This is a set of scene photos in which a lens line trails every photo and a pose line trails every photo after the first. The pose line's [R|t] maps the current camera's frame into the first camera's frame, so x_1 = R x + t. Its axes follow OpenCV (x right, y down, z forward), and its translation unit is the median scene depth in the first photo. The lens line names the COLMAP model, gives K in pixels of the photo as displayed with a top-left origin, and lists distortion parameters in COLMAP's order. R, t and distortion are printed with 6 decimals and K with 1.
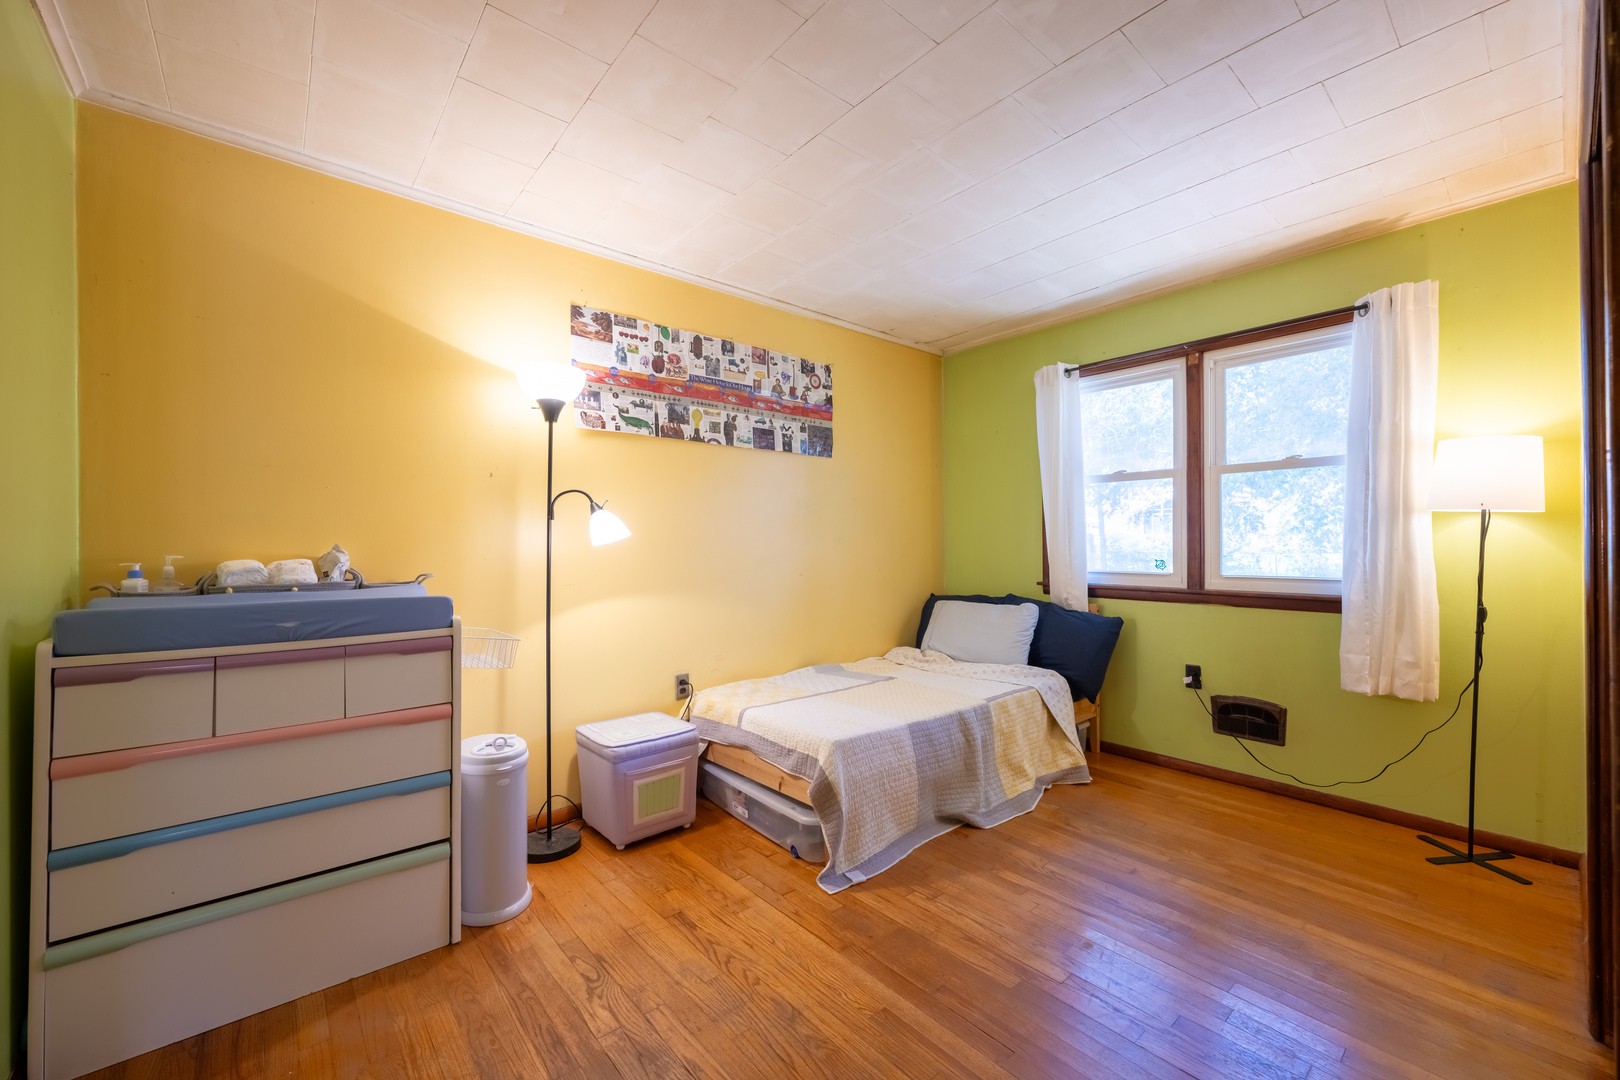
lens RADIAL K [[642.9, 0, 808.4], [0, 642.9, 540.9], [0, 0, 1]] dist [-0.000401, 0.000733]
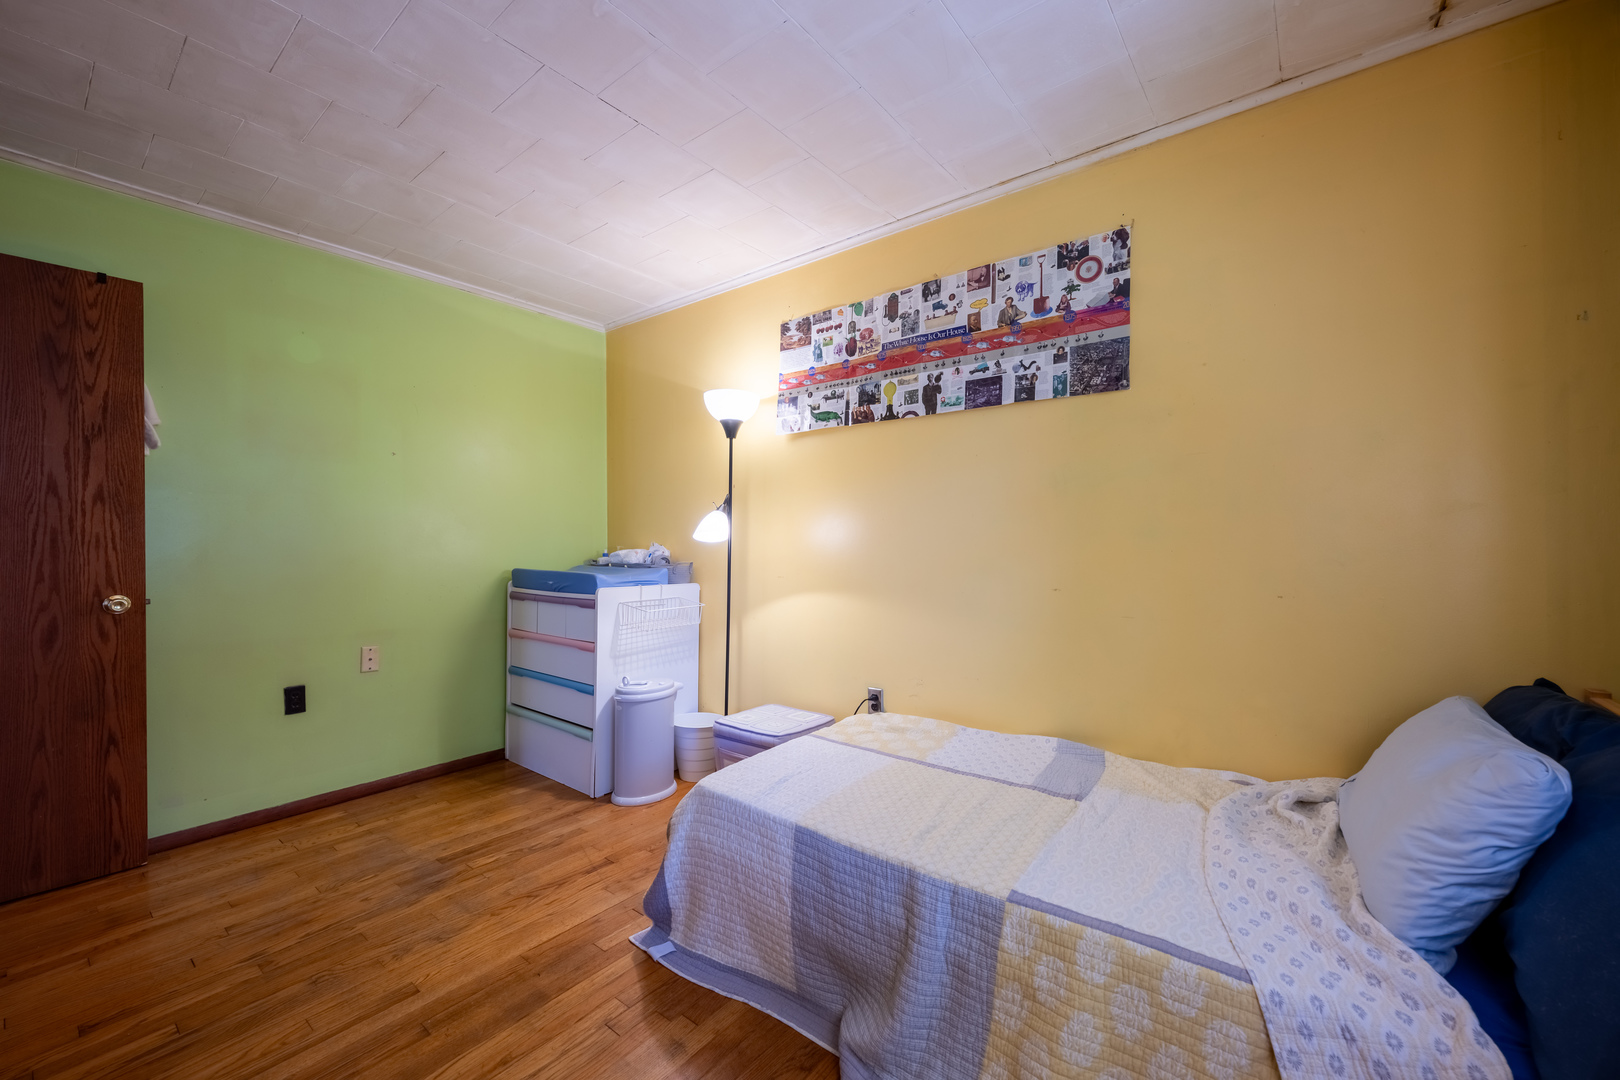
lens RADIAL K [[642.9, 0, 806.6], [0, 642.9, 542.1], [0, 0, 1]] dist [-0.000401, 0.000733]
pose [[0.188975, 0.005590, -0.981966, 0.645966], [0.005012, 0.999965, 0.006657, 0.000603], [0.981969, -0.006179, 0.188940, 0.735881]]
